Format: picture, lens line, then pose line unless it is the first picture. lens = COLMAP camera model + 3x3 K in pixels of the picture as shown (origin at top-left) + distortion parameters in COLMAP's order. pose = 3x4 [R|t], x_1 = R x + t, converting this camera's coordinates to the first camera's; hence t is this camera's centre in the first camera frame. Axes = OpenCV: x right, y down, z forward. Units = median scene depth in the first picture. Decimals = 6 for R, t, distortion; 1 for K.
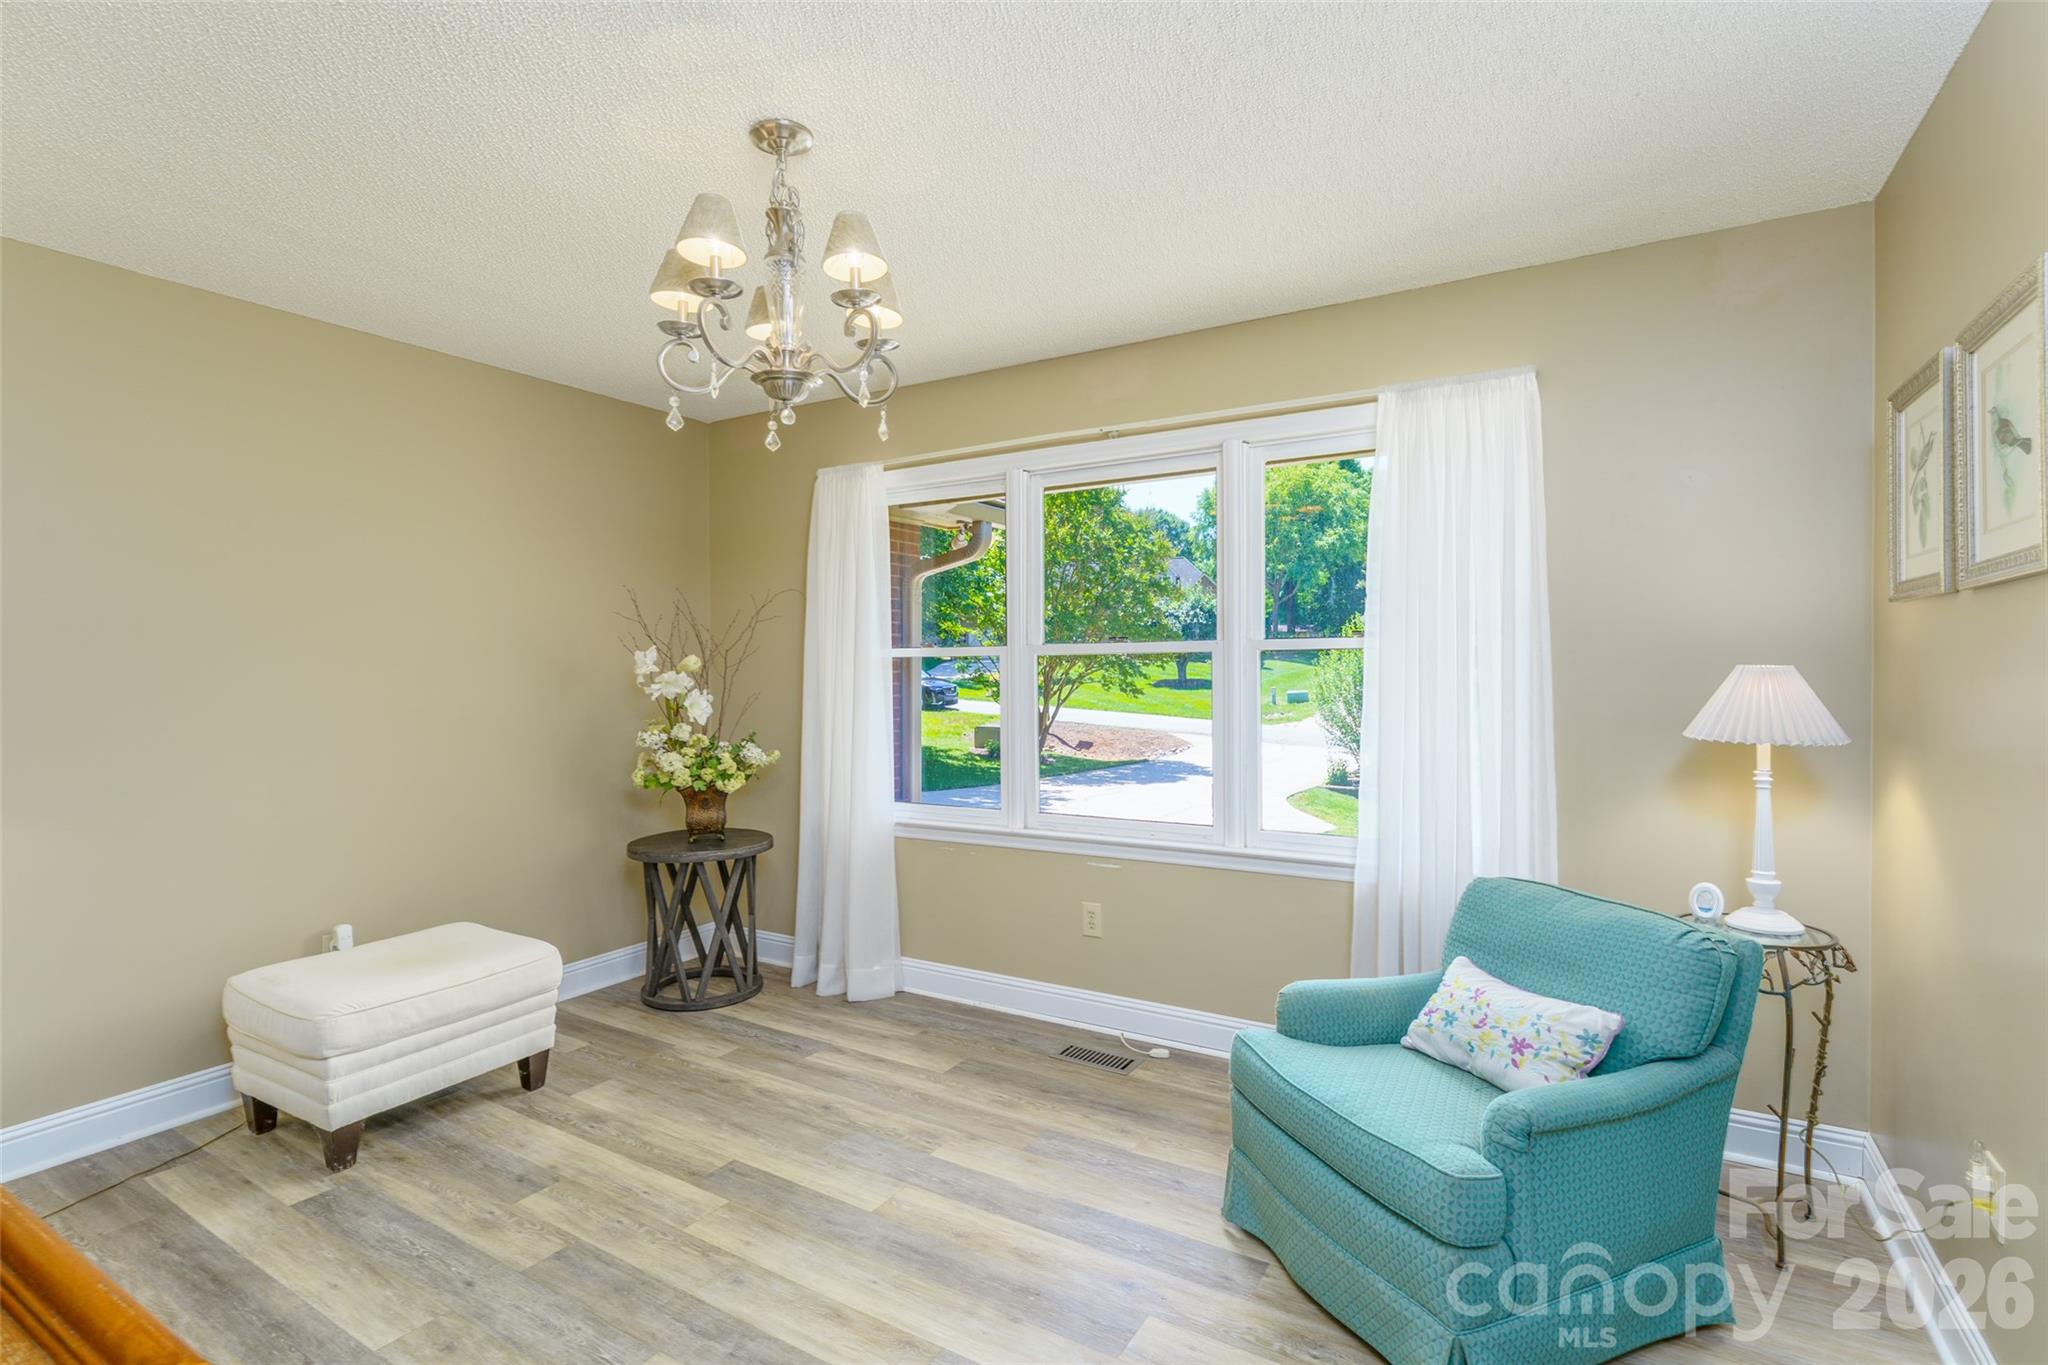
lens RADIAL K [[984.5, 0, 1034.5], [0, 984.5, 678.9], [0, 0, 1]] dist [-0.000857, -0.000787]
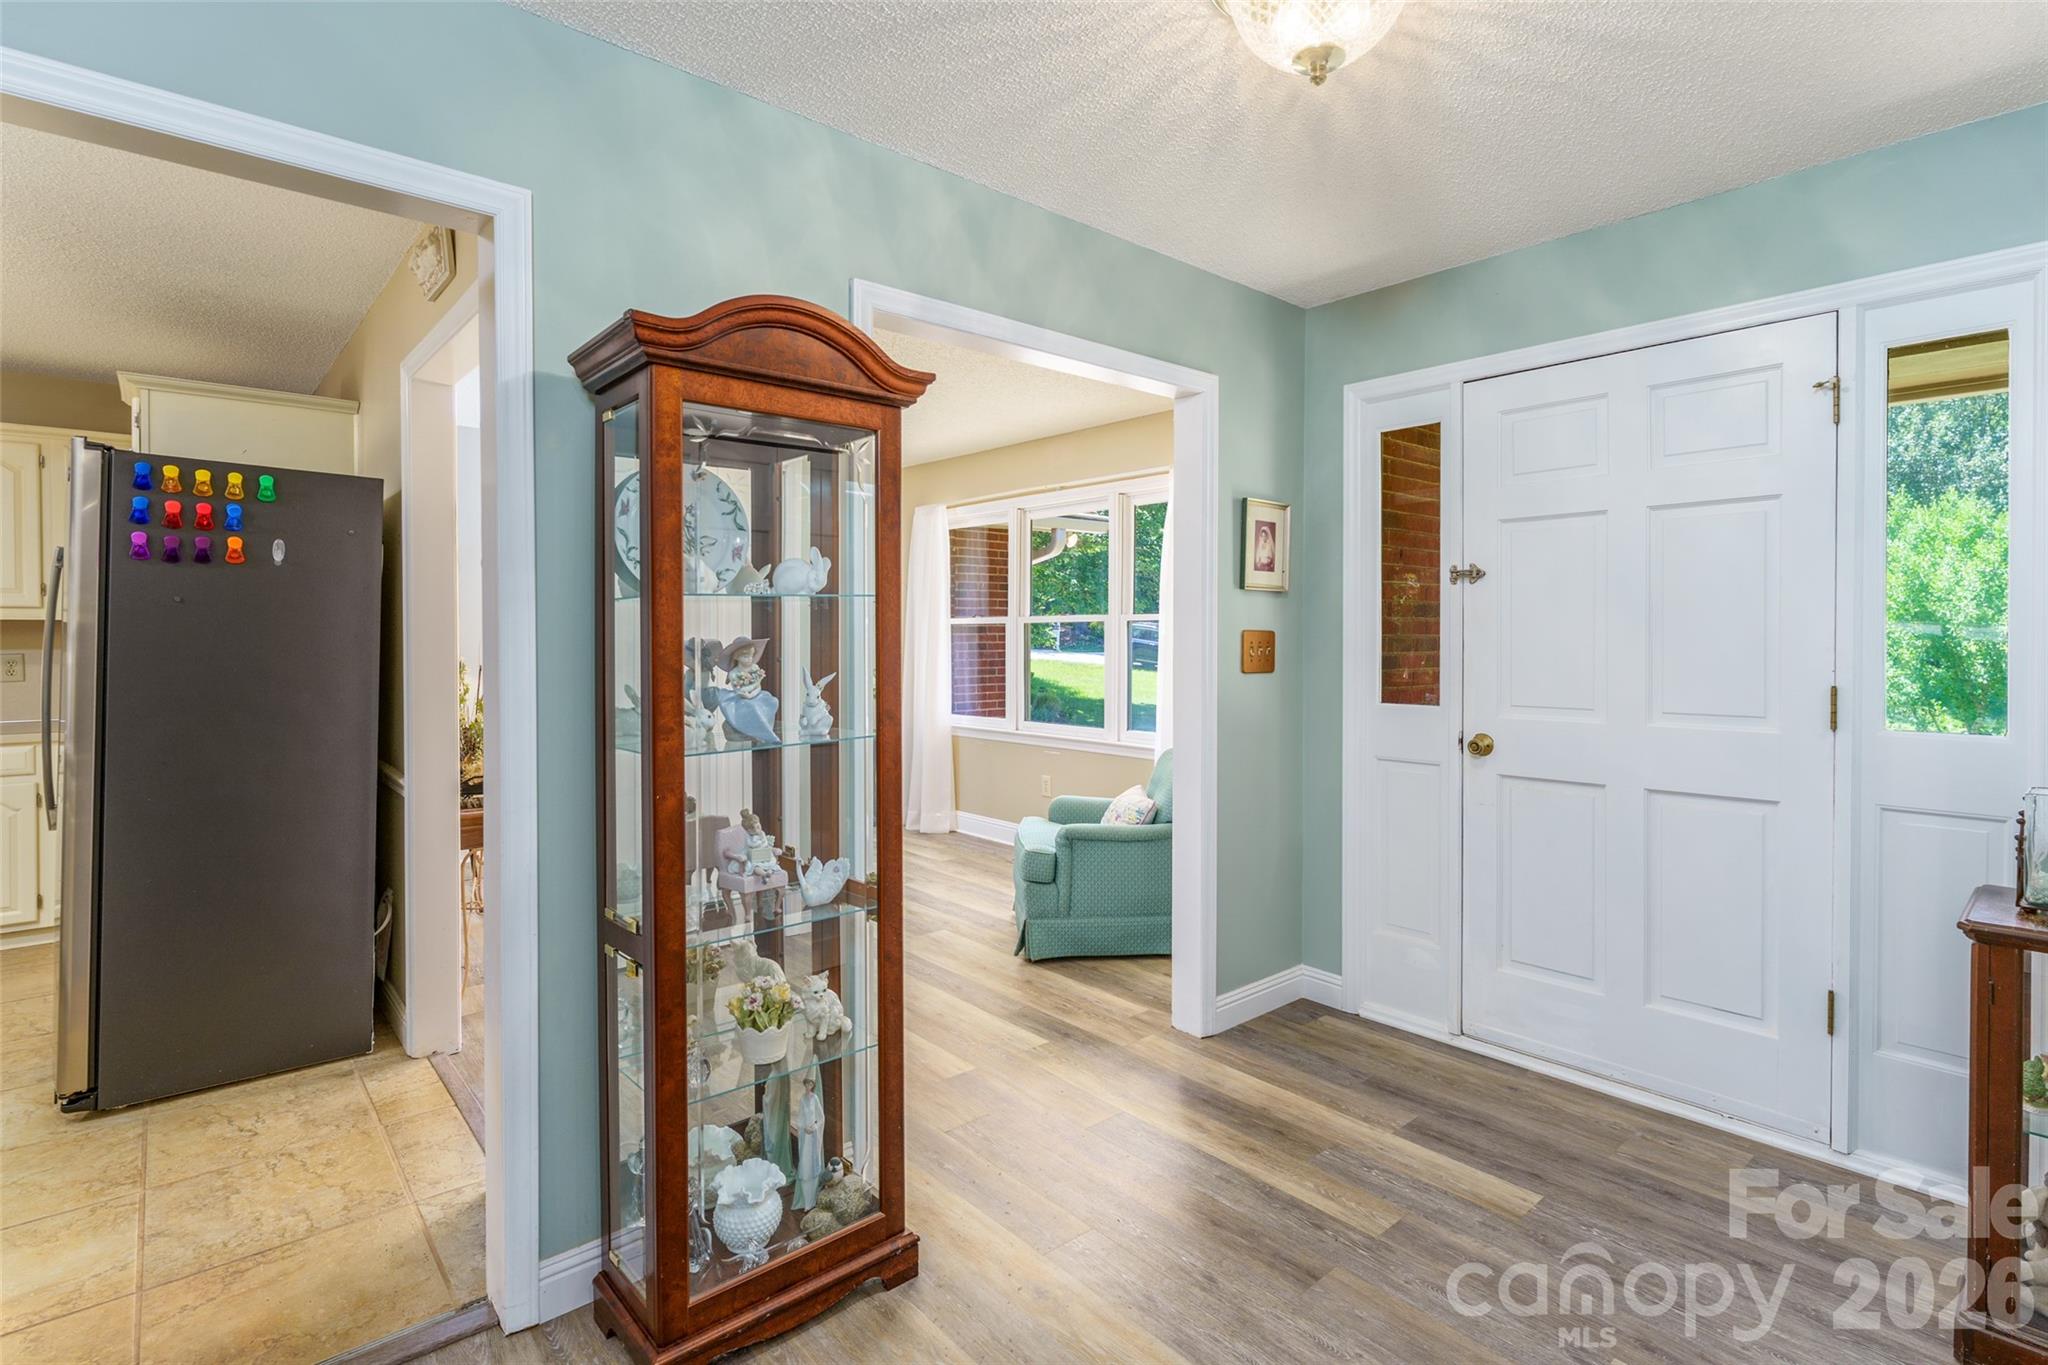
lens RADIAL K [[984.5, 0, 1015.2], [0, 984.5, 636.3], [0, 0, 1]] dist [-0.000857, -0.000787]
pose [[0.947923, 0.007947, -0.318401, 0.565598], [-0.011076, 0.999906, -0.008019, 0.012412], [0.318307, 0.011128, 0.947922, -0.600397]]
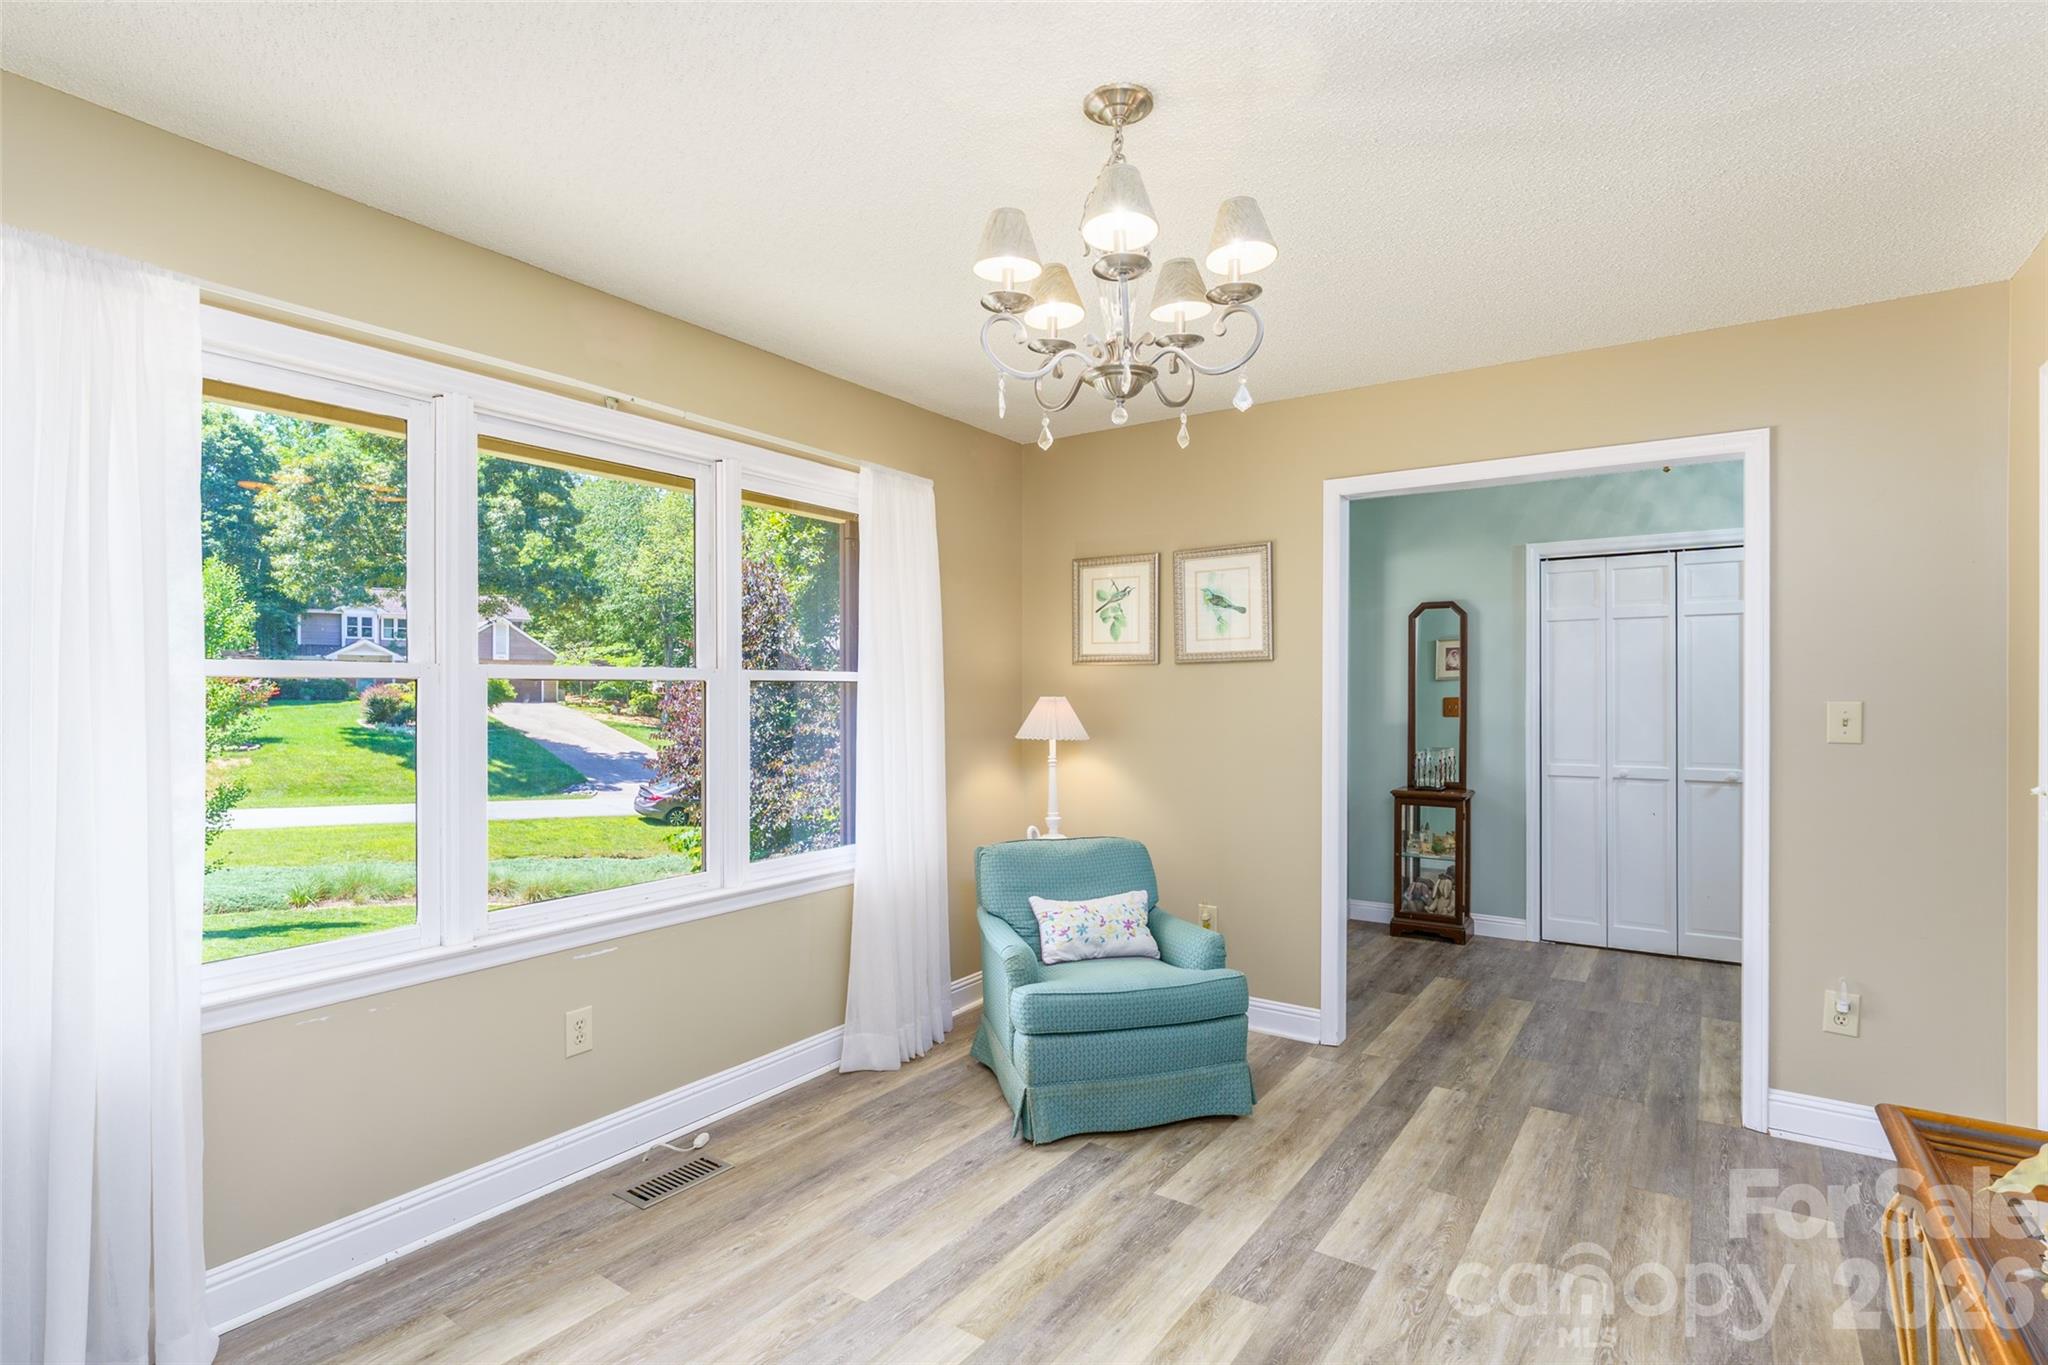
lens RADIAL K [[984.5, 0, 1036.5], [0, 984.5, 688.3], [0, 0, 1]] dist [-0.000857, -0.000787]
pose [[0.059432, 0.009567, 0.998187, -0.721564], [0.011450, 0.999882, -0.010265, -0.007278], [-0.998167, 0.012039, 0.059315, 0.640582]]
